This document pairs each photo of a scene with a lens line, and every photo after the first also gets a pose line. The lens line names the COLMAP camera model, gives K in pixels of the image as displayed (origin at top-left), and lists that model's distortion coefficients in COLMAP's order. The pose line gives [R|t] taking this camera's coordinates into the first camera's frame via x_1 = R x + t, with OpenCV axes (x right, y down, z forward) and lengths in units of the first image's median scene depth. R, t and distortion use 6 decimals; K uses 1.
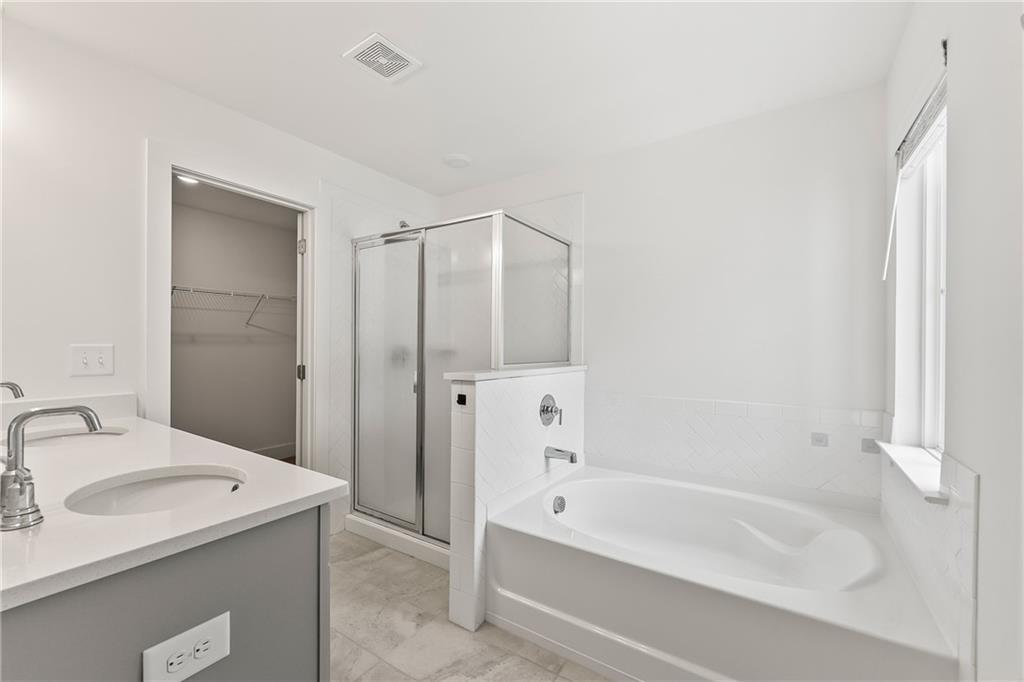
lens RADIAL K [[417.4, 0, 510.9], [0, 417.4, 341.2], [0, 0, 1]] dist [0.000549, -0.000114]
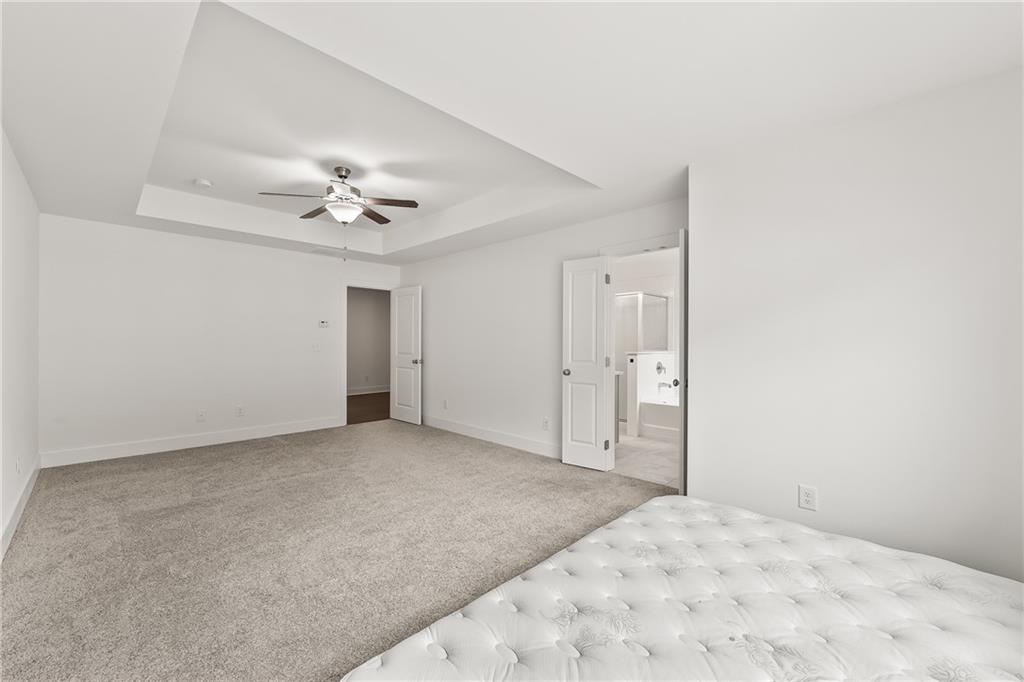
lens RADIAL K [[417.4, 0, 511.5], [0, 417.4, 337.0], [0, 0, 1]] dist [0.000549, -0.000114]
pose [[0.983442, 0.000443, -0.181220, -0.346733], [0.000011, 0.999997, 0.002506, -0.029300], [0.181221, -0.002466, 0.983439, -1.705291]]
